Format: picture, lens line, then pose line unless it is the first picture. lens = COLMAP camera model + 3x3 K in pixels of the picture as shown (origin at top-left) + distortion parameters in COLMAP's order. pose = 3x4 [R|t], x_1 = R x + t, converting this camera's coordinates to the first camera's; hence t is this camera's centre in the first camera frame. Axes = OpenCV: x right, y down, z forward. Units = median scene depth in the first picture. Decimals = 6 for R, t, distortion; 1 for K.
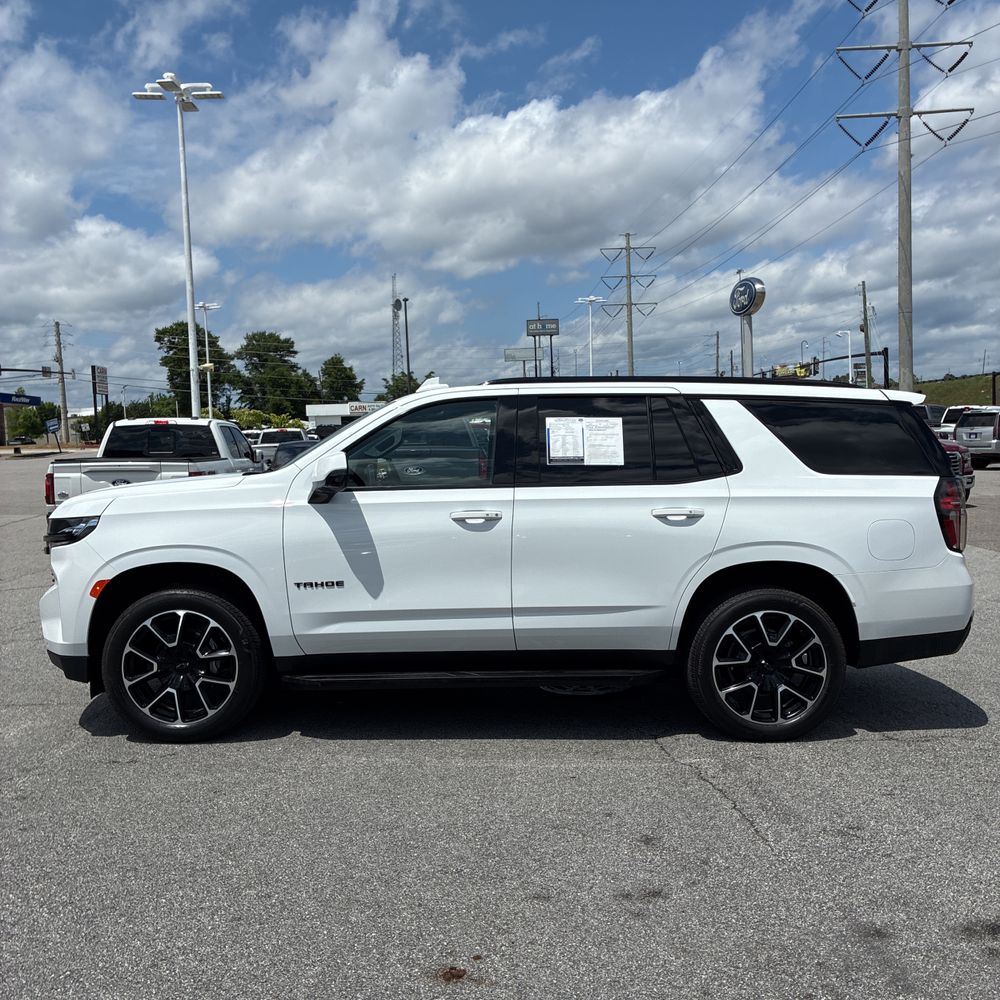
lens RADIAL K [[974.5, 0, 465.9], [0, 974.5, 504.6], [0, 0, 1]] dist [-0.030355, -0.009834]
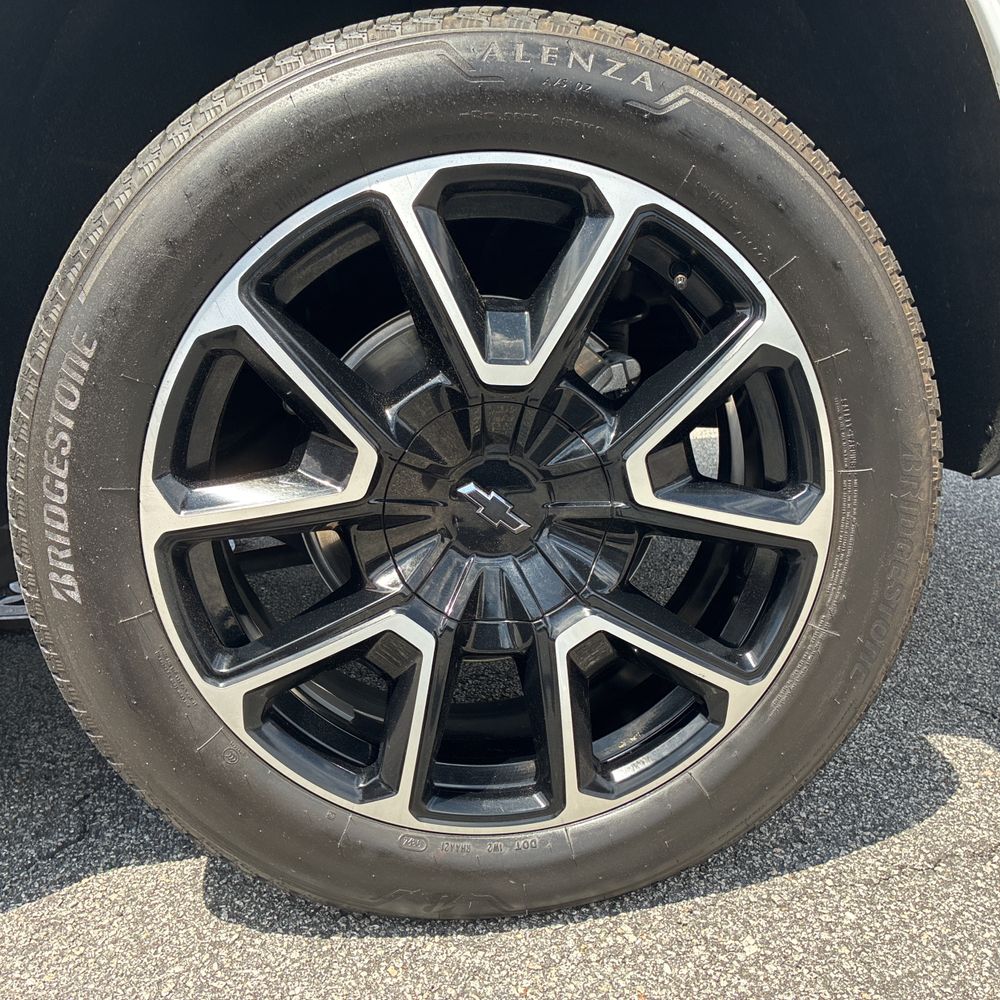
lens RADIAL K [[973.7, 0, 457.8], [0, 973.7, 517.0], [0, 0, 1]] dist [-0.004917, 0.007993]
pose [[0.992555, -0.089158, 0.082975, 0.292069], [0.071423, 0.977914, 0.196425, 0.134691], [-0.098656, -0.189036, 0.977002, 0.837952]]
